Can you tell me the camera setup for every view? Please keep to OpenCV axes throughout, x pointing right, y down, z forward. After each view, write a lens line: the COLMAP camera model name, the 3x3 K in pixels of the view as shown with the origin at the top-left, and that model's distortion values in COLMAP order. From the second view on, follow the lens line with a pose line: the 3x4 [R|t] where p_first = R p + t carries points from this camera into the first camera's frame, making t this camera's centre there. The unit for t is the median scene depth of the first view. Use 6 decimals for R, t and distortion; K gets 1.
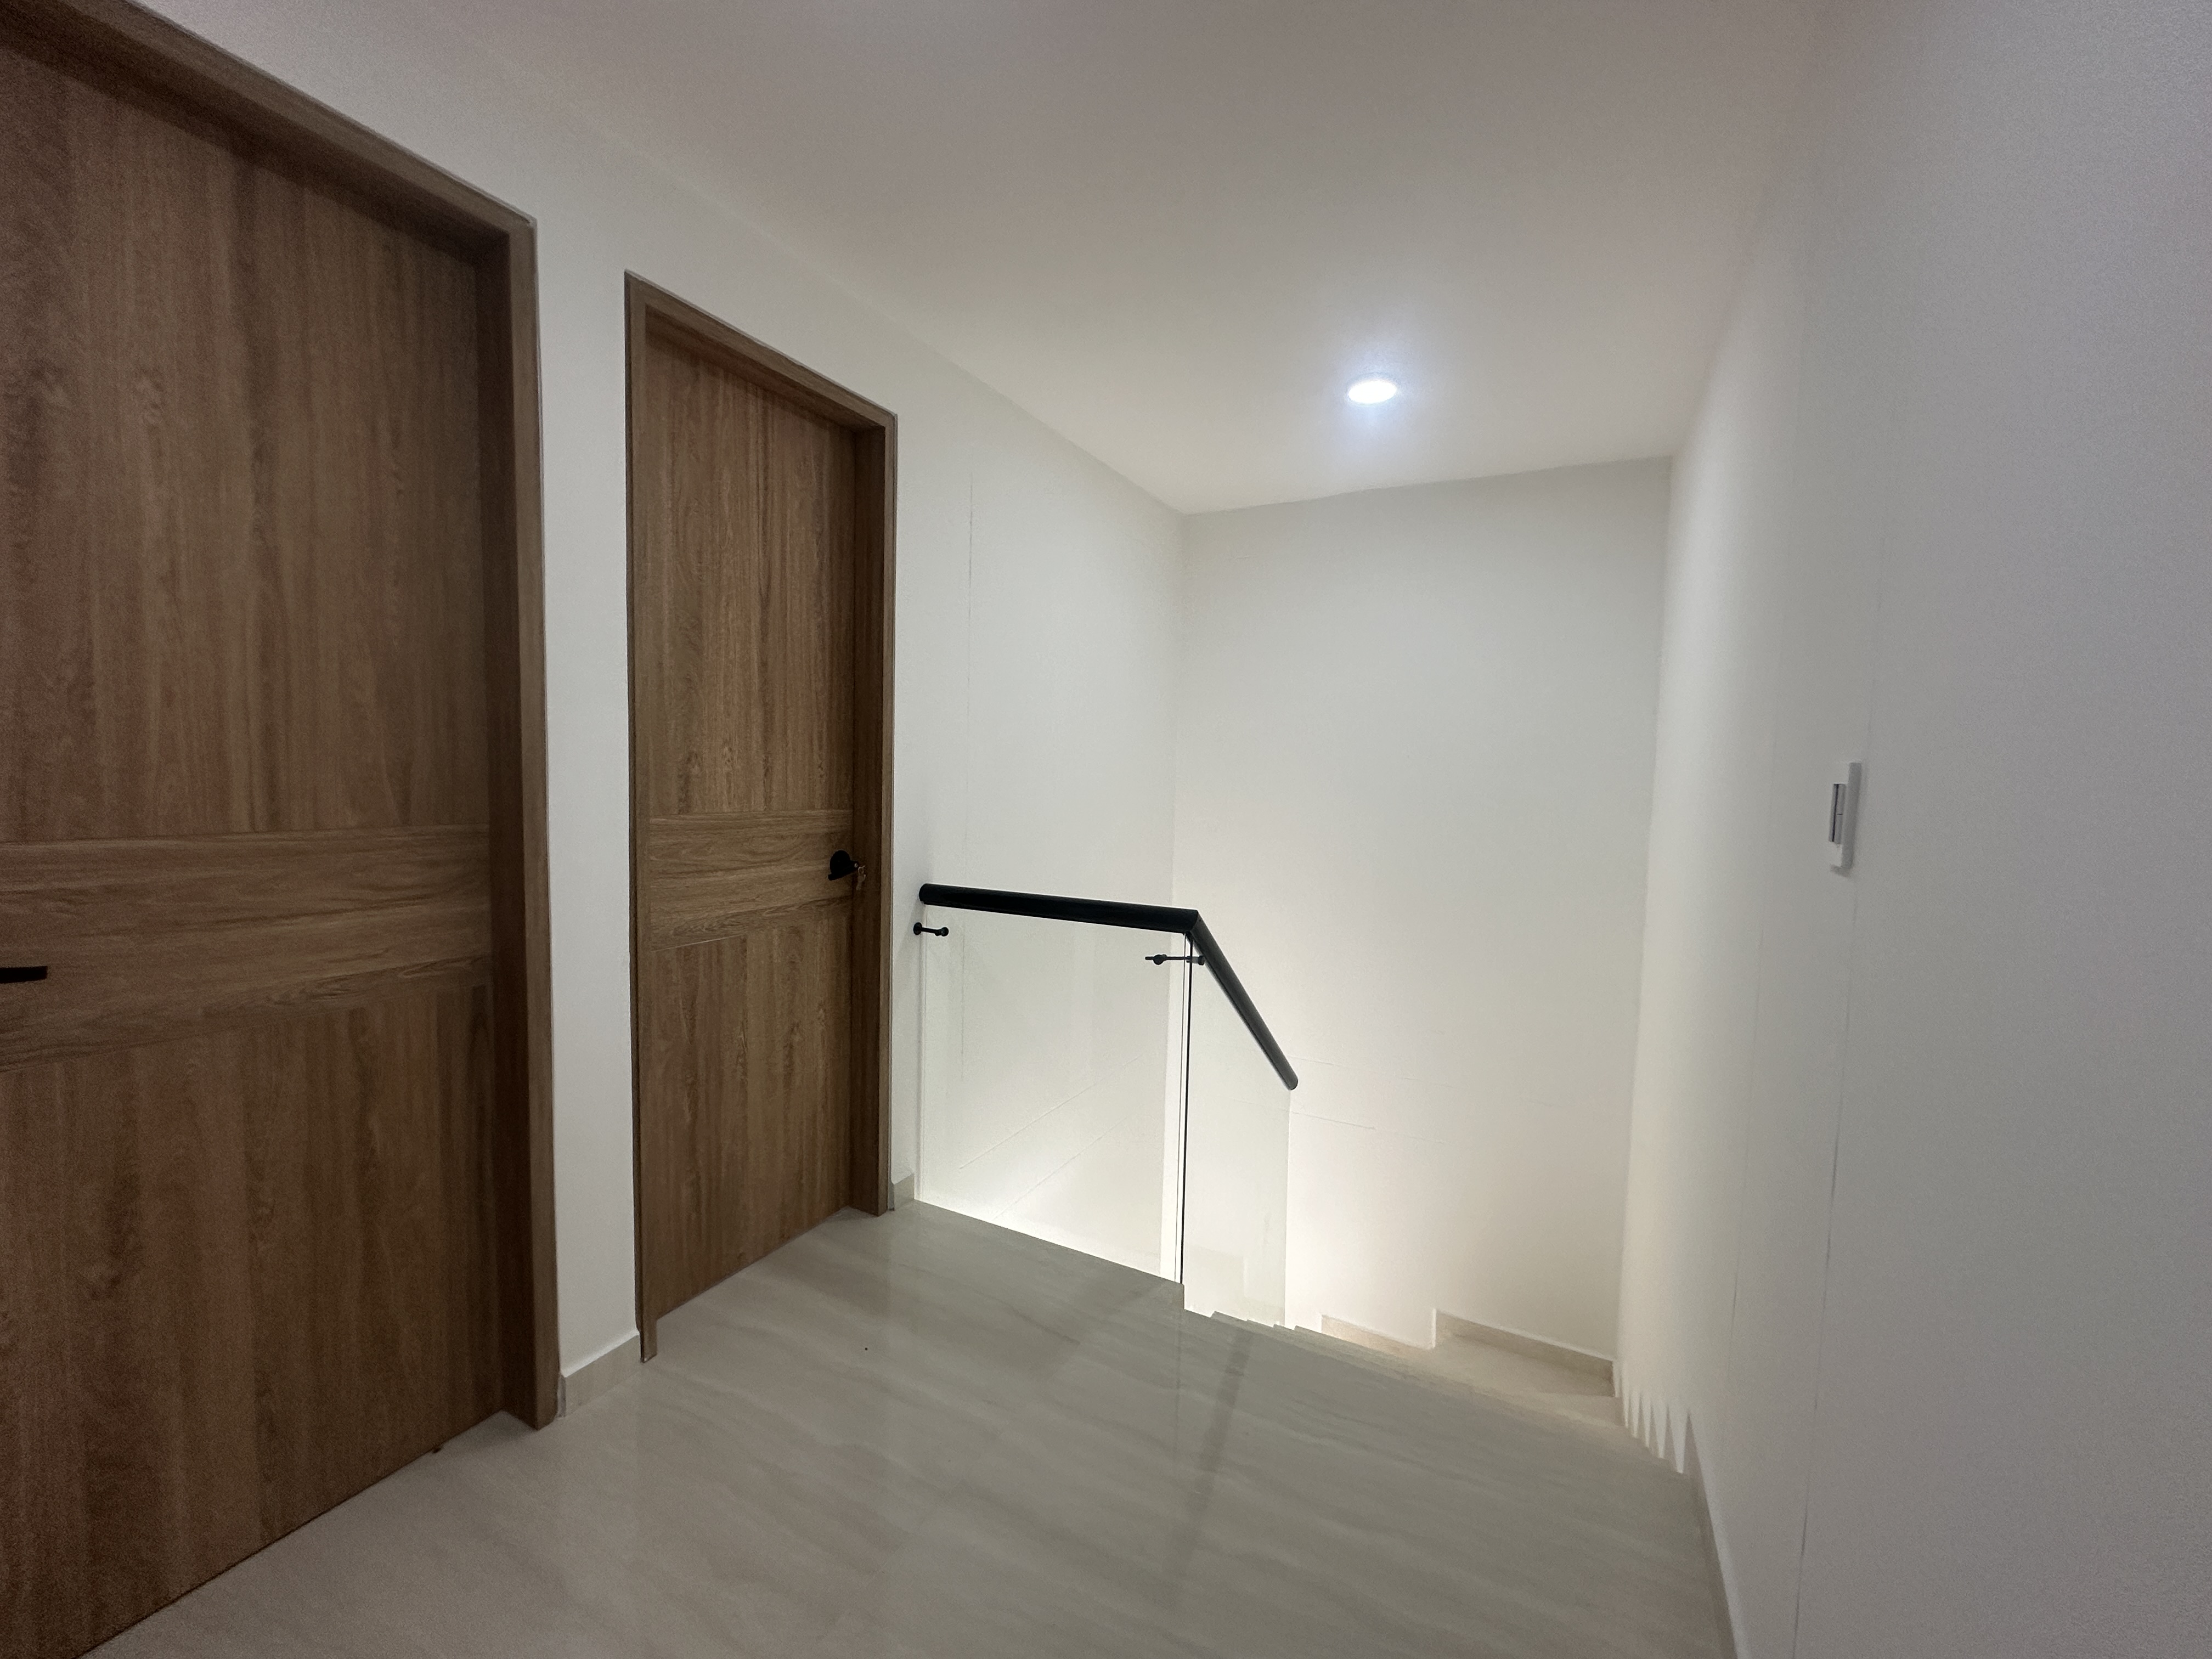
lens RADIAL K [[880.4, 0, 1106.0], [0, 880.4, 825.5], [0, 0, 1]] dist [-0.000871, 0.000522]
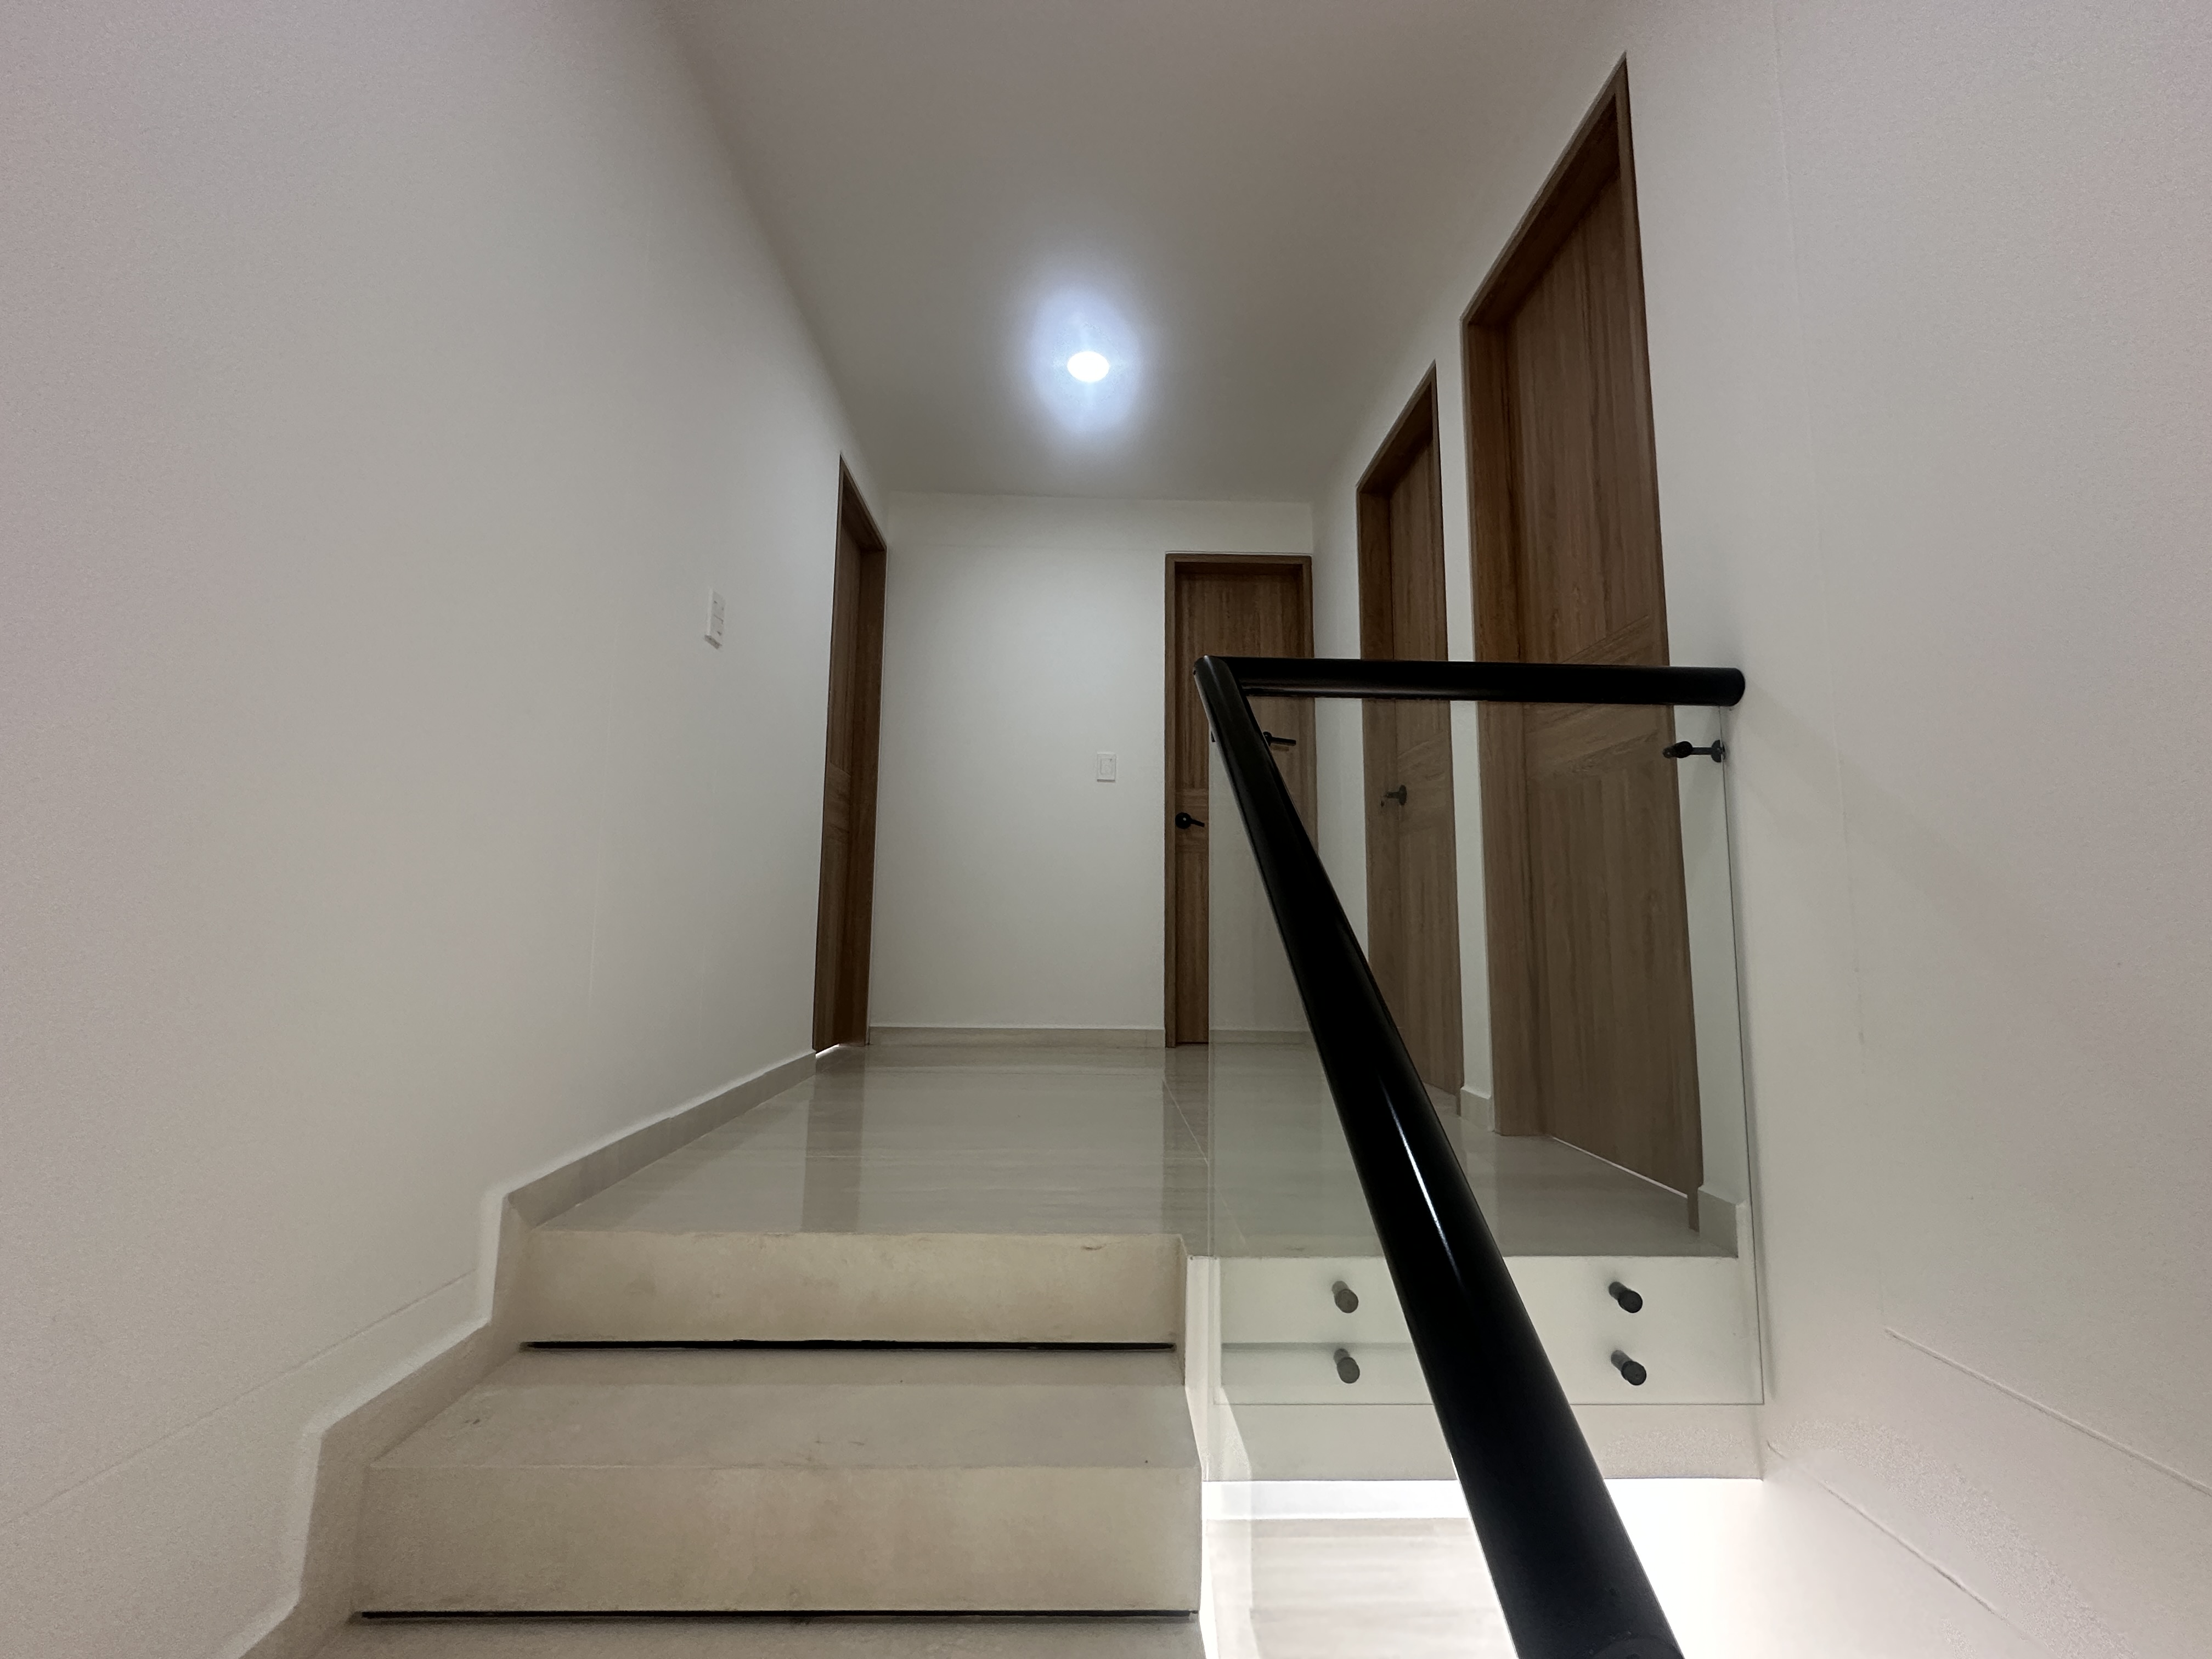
lens RADIAL K [[880.4, 0, 1108.7], [0, 880.4, 827.6], [0, 0, 1]] dist [-0.000871, 0.000522]
pose [[-0.872532, -0.090417, -0.480117, 2.025988], [-0.063476, 0.995376, -0.072096, 1.197315], [0.484416, -0.032431, -0.874236, 6.752924]]
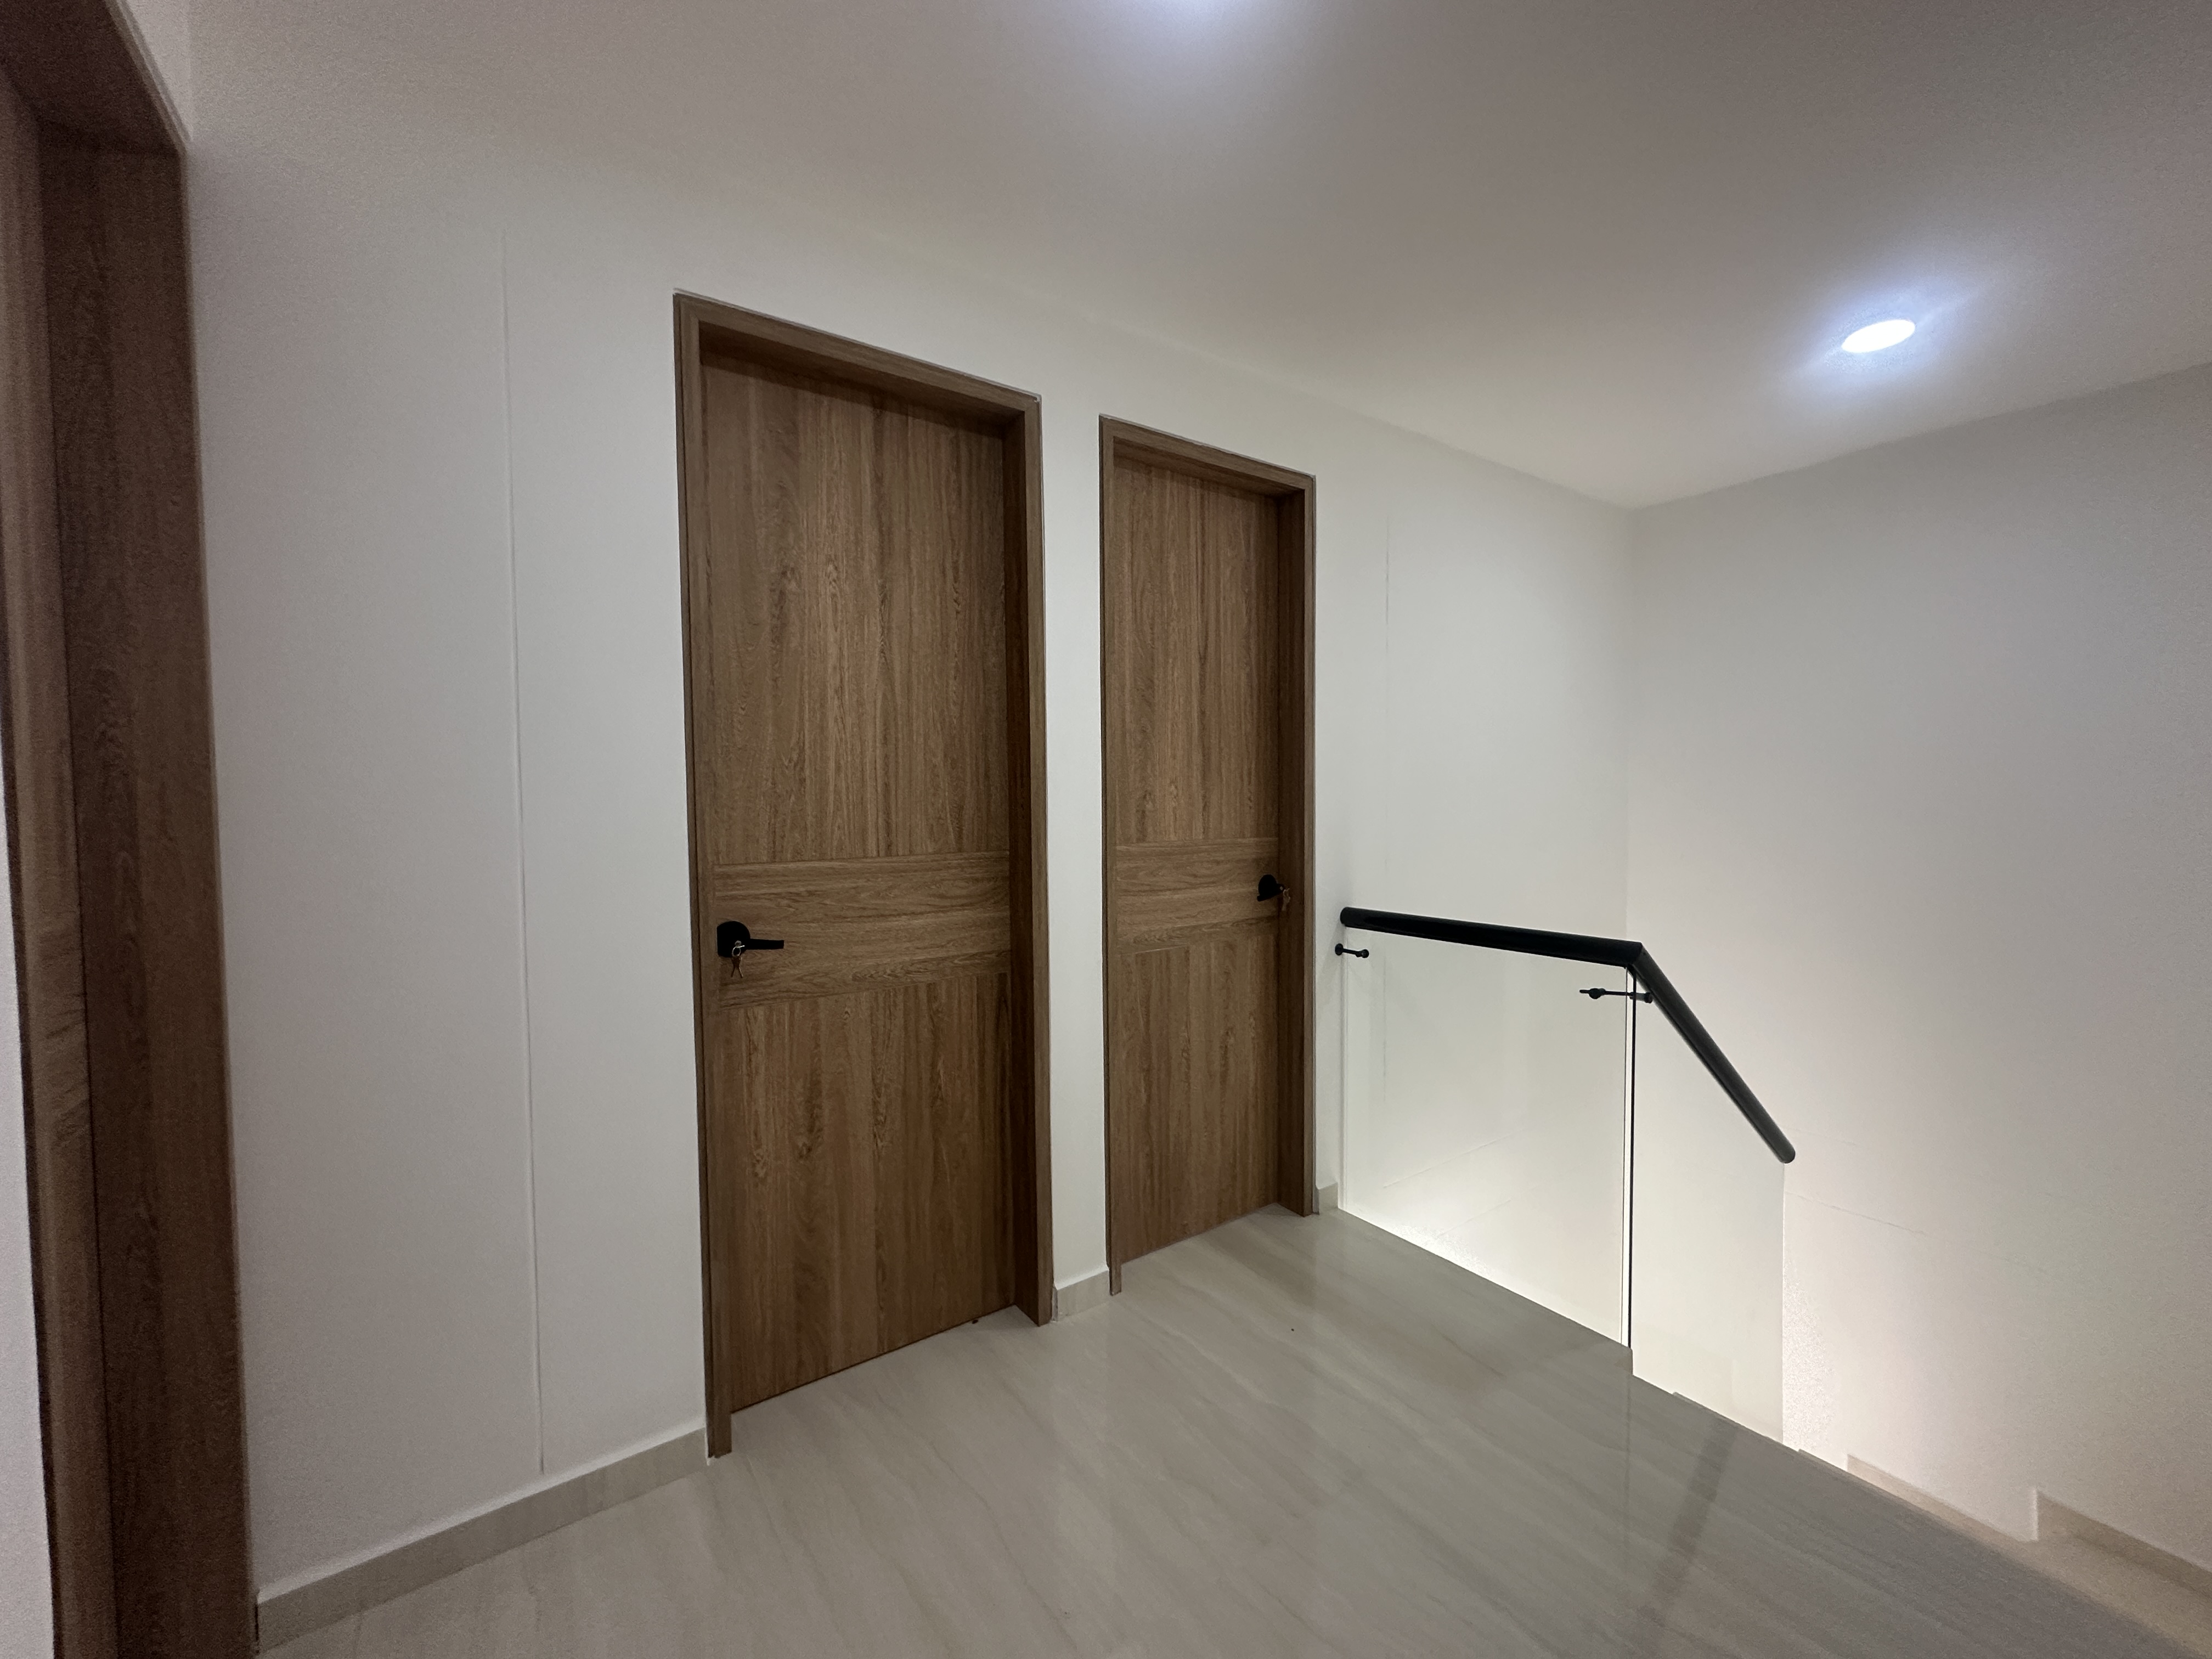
lens RADIAL K [[880.4, 0, 1097.6], [0, 880.4, 823.5], [0, 0, 1]] dist [-0.000871, 0.000522]
pose [[0.886611, -0.015032, -0.462272, 0.026345], [-0.000283, 0.999454, -0.033043, 0.000907], [0.462516, 0.029427, 0.886123, -0.099265]]
